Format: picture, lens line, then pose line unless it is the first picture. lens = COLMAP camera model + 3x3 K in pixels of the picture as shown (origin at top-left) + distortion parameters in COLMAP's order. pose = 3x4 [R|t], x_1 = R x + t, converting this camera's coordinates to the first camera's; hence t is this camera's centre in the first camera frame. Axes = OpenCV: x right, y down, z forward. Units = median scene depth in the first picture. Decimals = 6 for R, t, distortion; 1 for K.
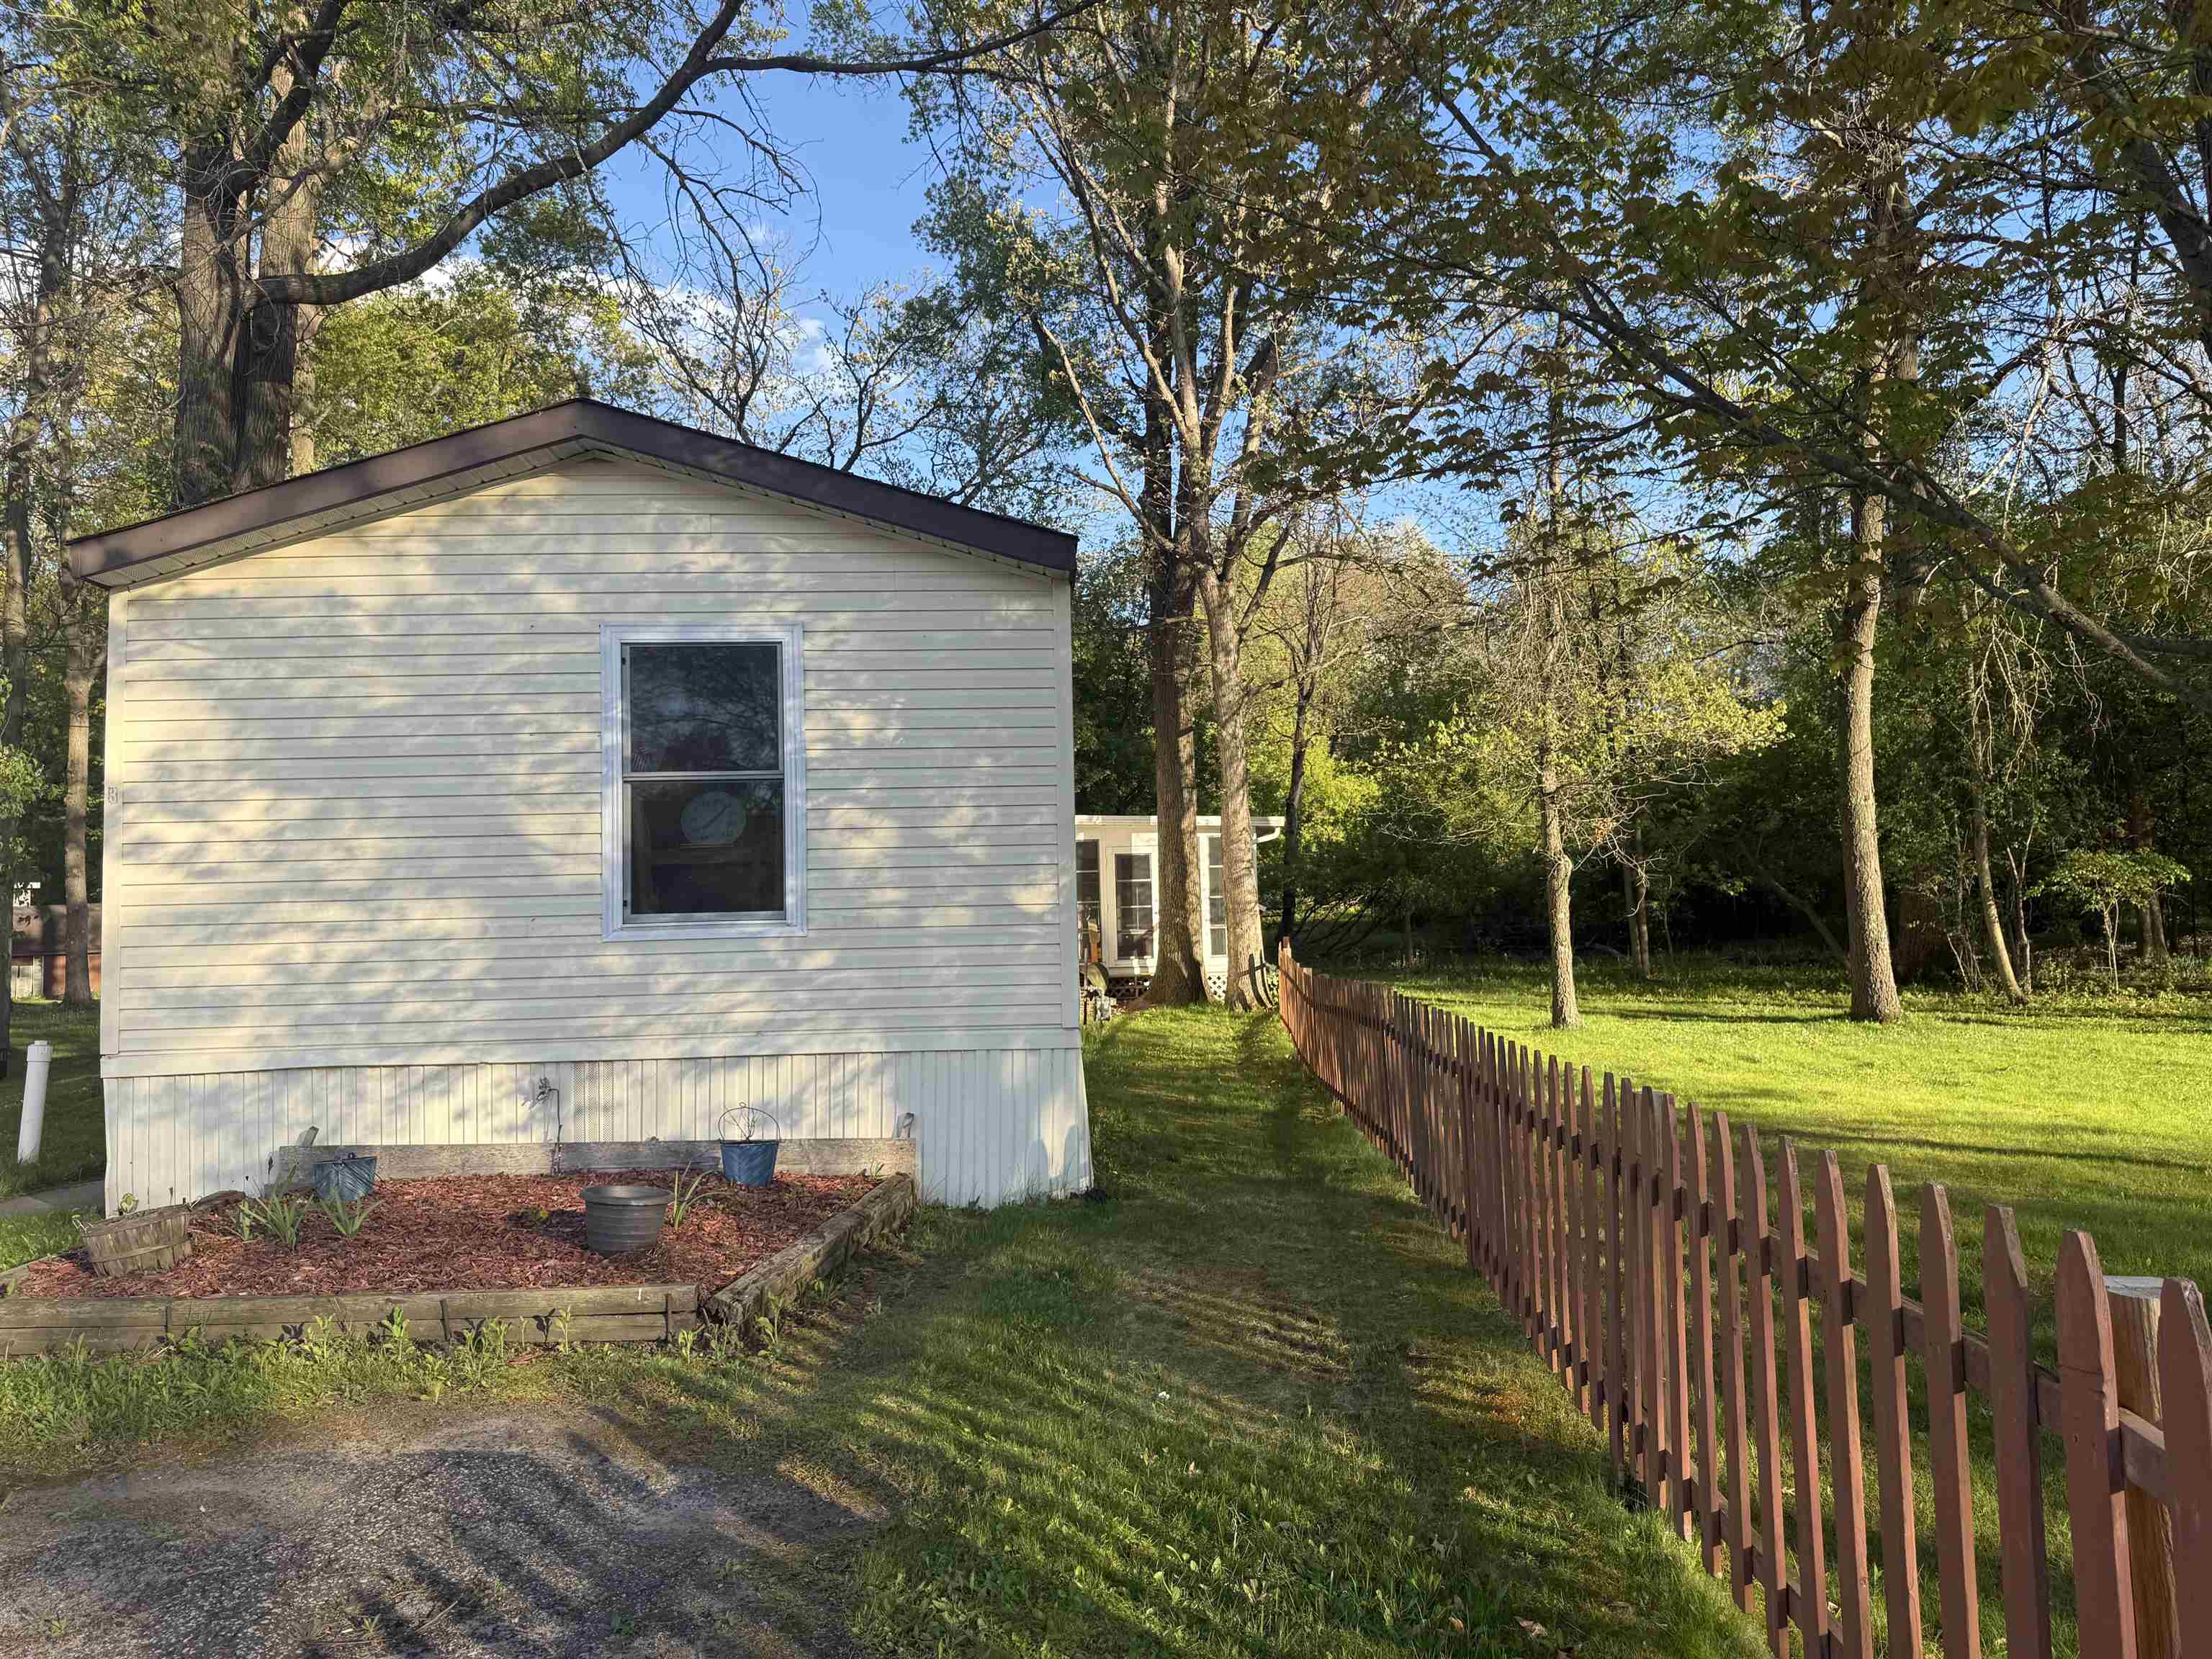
lens RADIAL K [[1576.5, 0, 1093.6], [0, 1576.5, 828.2], [0, 0, 1]] dist [0.003562, -0.012206]
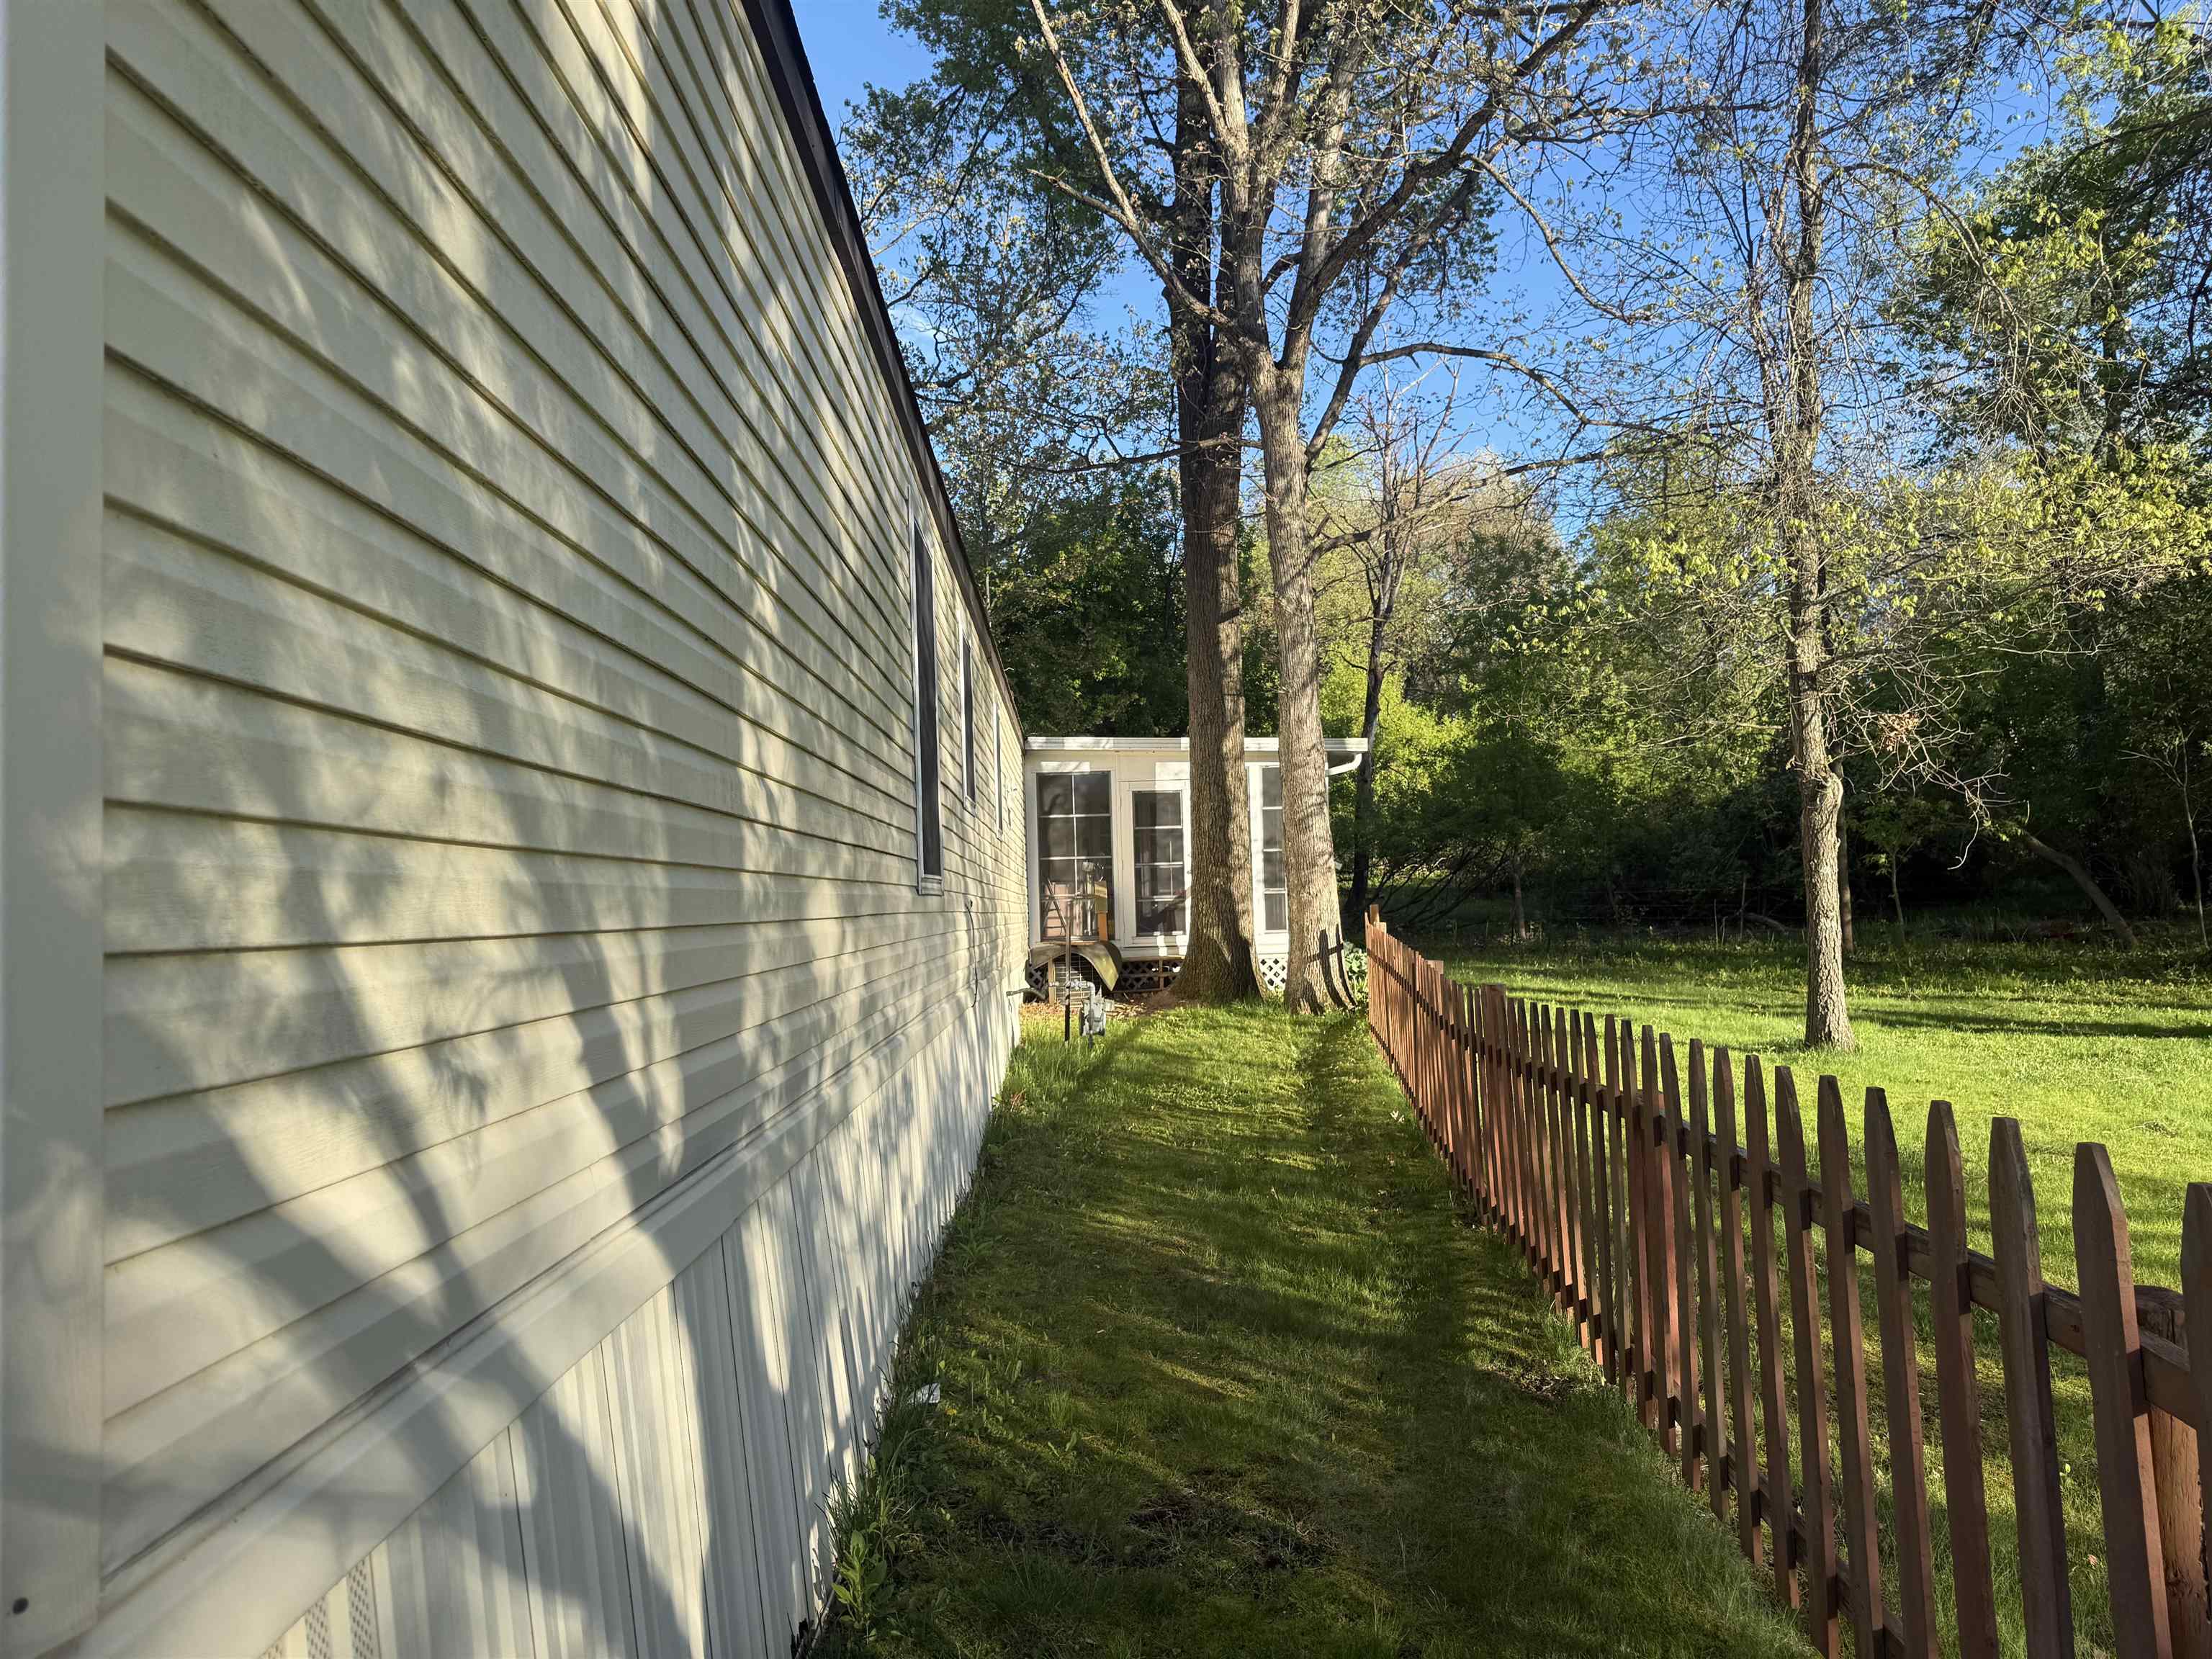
lens RADIAL K [[1576.5, 0, 1064.2], [0, 1576.5, 875.3], [0, 0, 1]] dist [0.003562, -0.012206]
pose [[0.998473, -0.002077, -0.055208, 0.023482], [0.004764, 0.998807, 0.048589, 0.020589], [0.055041, -0.048778, 0.997292, 0.286966]]
